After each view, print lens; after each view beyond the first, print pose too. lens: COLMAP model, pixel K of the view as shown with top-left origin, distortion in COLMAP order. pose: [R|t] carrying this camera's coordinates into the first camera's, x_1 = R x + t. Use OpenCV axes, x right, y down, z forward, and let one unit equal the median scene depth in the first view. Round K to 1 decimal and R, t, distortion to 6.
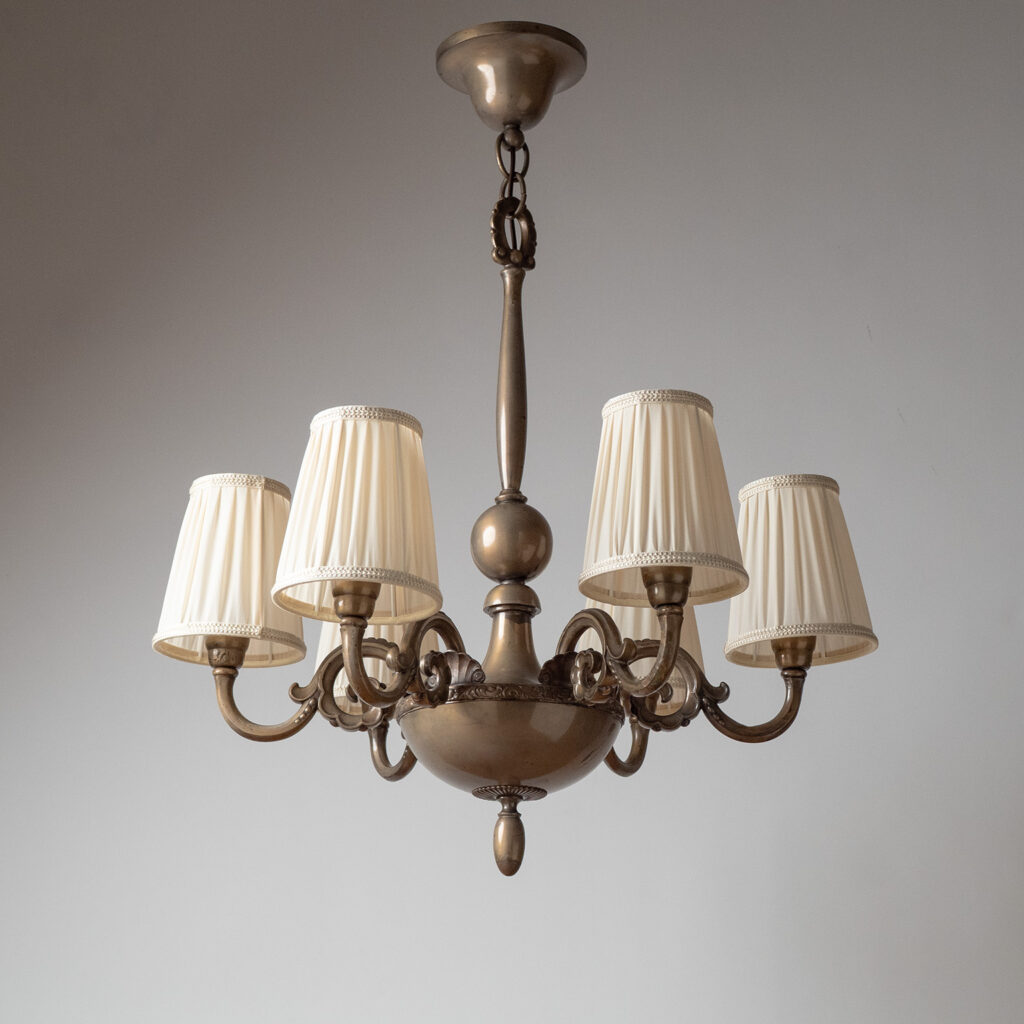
lens RADIAL K [[2108.0, 0, 512.0], [0, 2108.0, 512.0], [0, 0, 1]] dist [-0.043152, -0.192520]
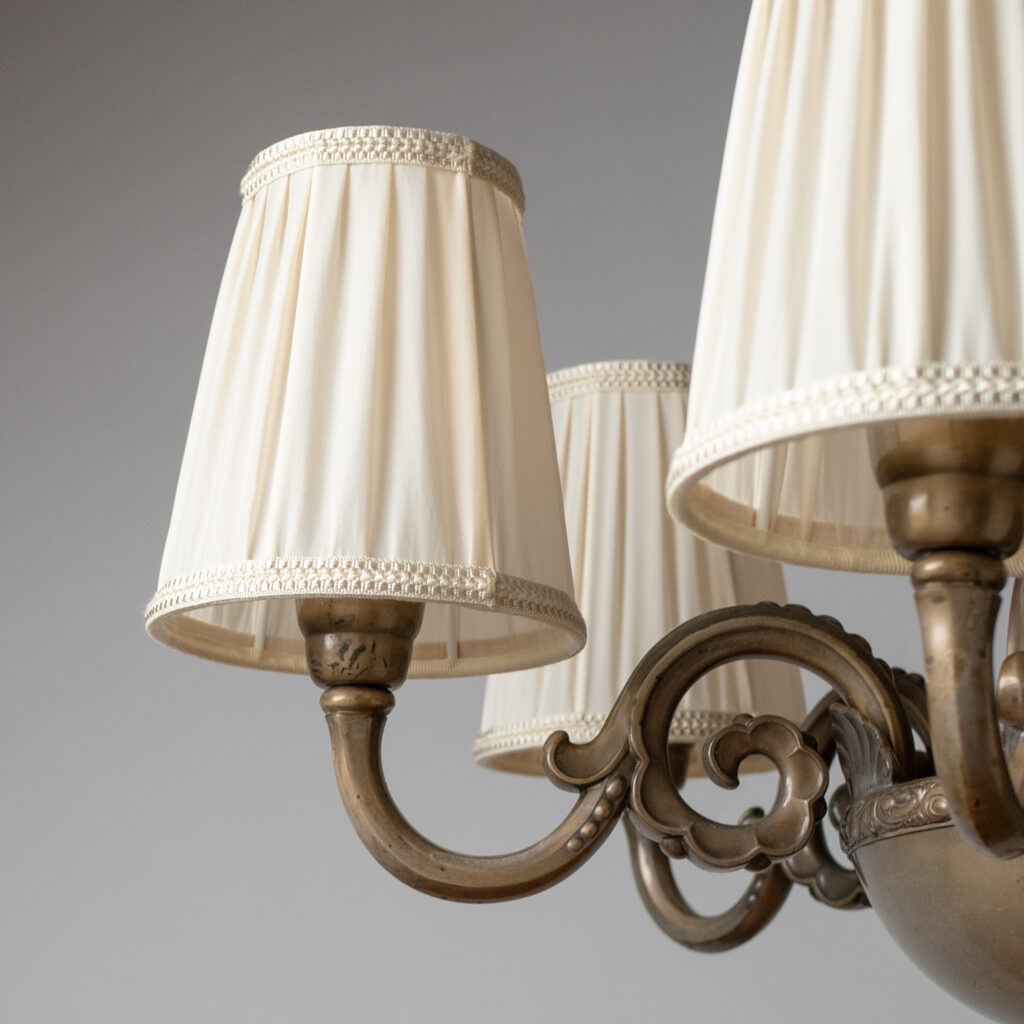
lens RADIAL K [[2376.0, 0, 512.0], [0, 2376.0, 512.0], [0, 0, 1]] dist [-0.161271, 0.102862]
pose [[0.996411, 0.009653, 0.084091, -0.144350], [-0.013411, 0.998931, 0.044240, 0.027619], [-0.083574, -0.045209, 0.995476, 0.612530]]
